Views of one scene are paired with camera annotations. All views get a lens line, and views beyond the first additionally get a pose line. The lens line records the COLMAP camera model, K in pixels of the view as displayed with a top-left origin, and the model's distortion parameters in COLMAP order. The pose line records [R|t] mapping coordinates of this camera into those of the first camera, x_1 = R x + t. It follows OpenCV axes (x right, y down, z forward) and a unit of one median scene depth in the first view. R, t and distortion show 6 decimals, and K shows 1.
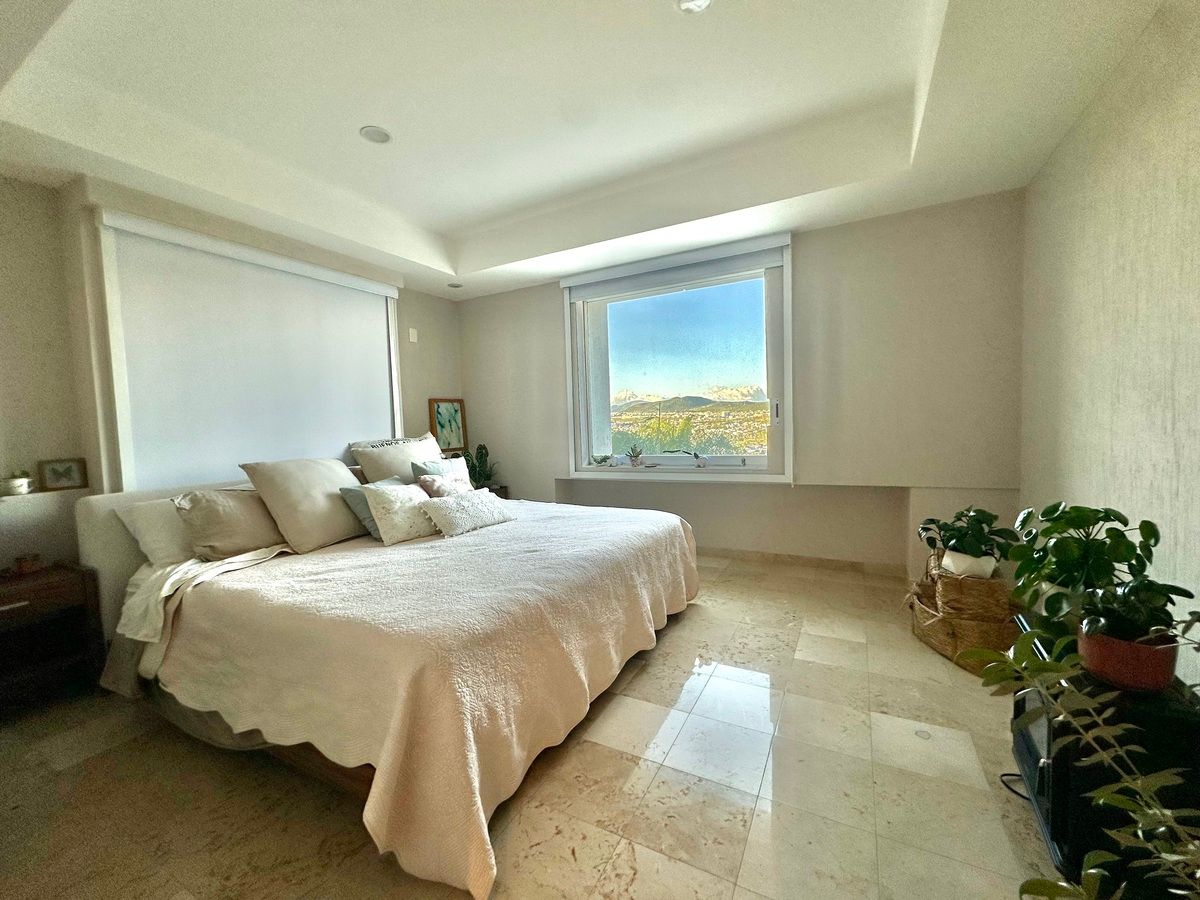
lens RADIAL K [[481.0, 0, 600.0], [0, 481.0, 450.0], [0, 0, 1]] dist [-0.001813, 0.000106]
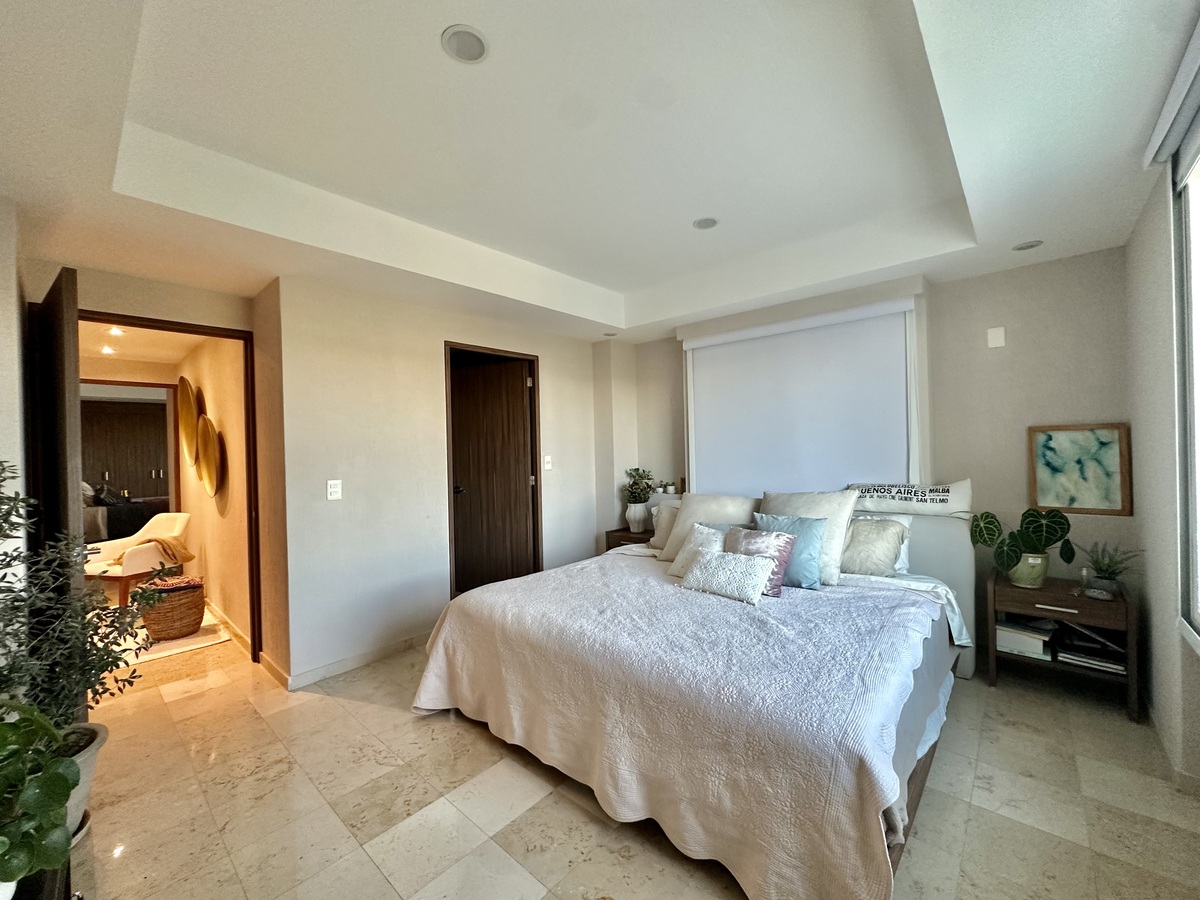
lens RADIAL K [[481.0, 0, 600.0], [0, 481.0, 450.0], [0, 0, 1]] dist [-0.001813, 0.000106]
pose [[-0.241381, 0.044505, -0.969409, 0.432712], [-0.022148, 0.998435, 0.051352, -0.099432], [0.970178, 0.033866, -0.240018, 0.617836]]
